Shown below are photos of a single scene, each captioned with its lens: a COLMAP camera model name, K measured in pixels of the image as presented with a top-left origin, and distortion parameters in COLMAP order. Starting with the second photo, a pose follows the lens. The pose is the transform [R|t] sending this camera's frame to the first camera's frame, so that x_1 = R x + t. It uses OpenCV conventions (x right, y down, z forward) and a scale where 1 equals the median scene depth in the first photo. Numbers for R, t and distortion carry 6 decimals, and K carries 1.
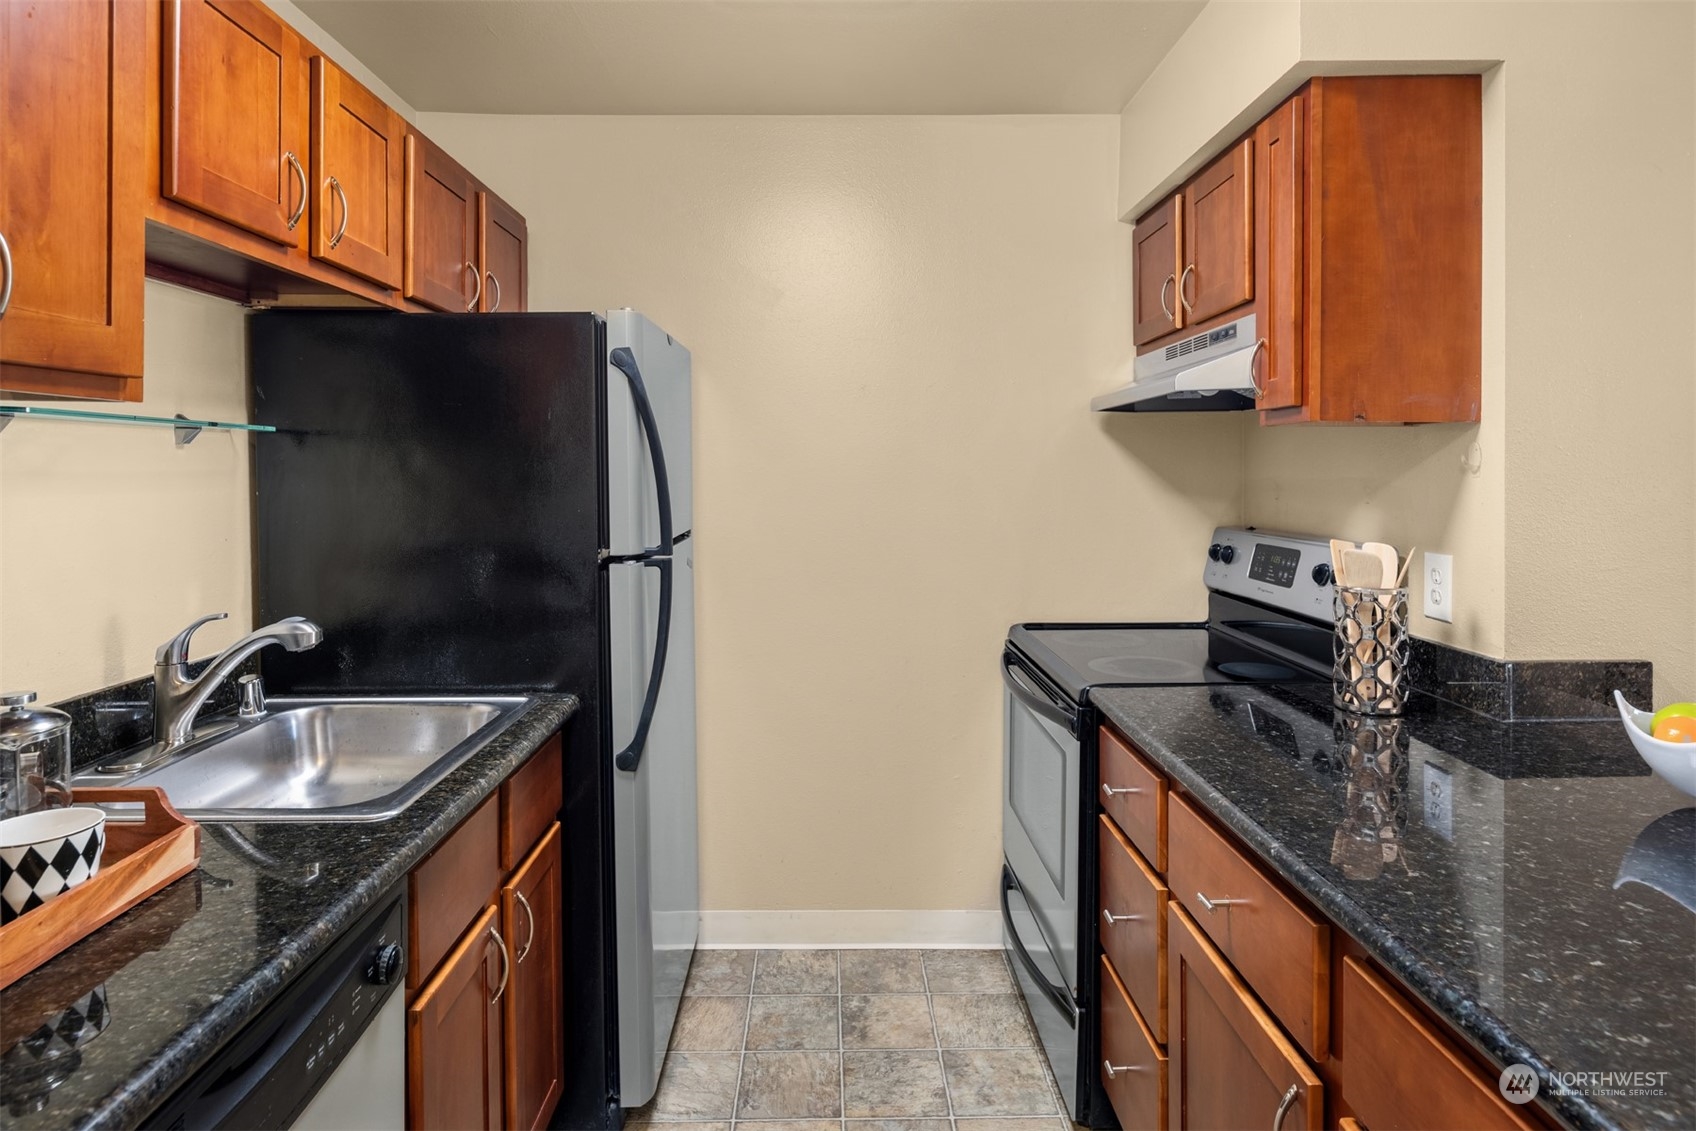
lens RADIAL K [[942.4, 0, 843.1], [0, 942.4, 471.6], [0, 0, 1]] dist [0.001002, -0.002048]
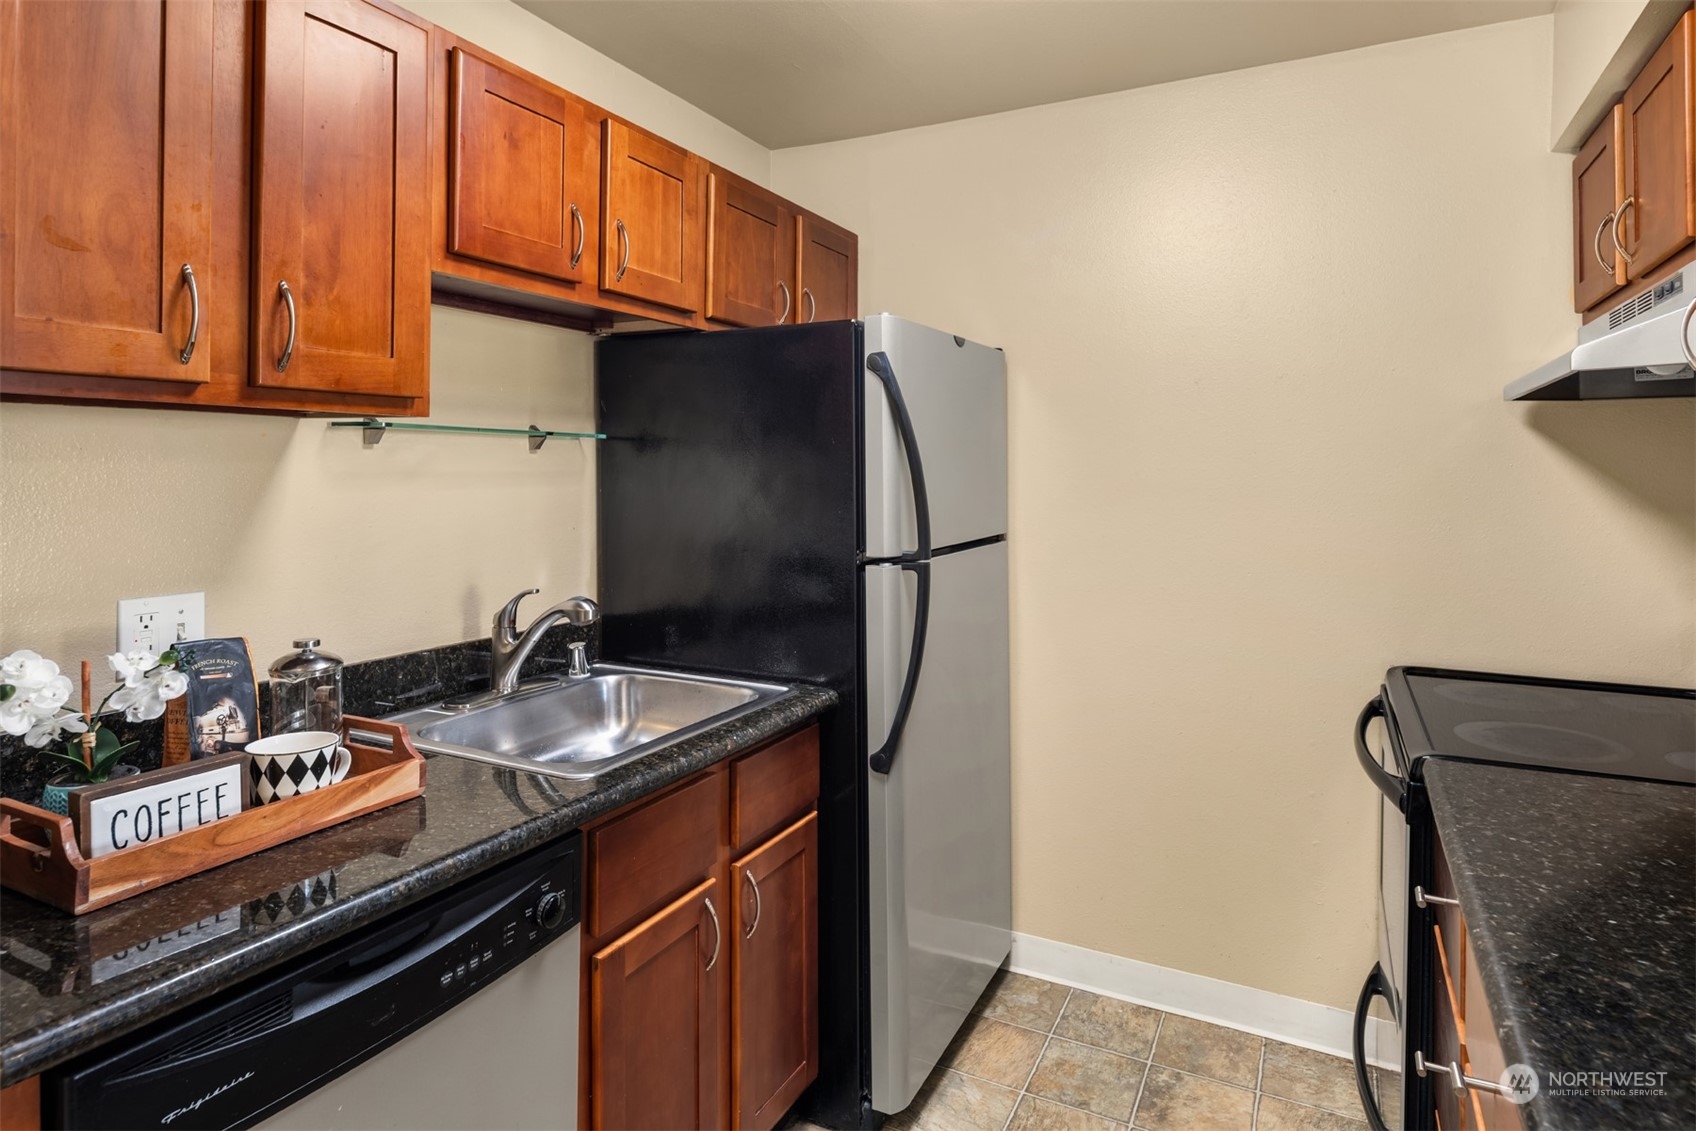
lens RADIAL K [[936.5, 0, 851.7], [0, 936.5, 458.0], [0, 0, 1]] dist [0.000281, -0.002002]
pose [[0.884824, -0.001326, -0.465924, 0.215918], [-0.006981, 0.999846, -0.016102, -0.001563], [0.465874, 0.017500, 0.884678, 0.099646]]
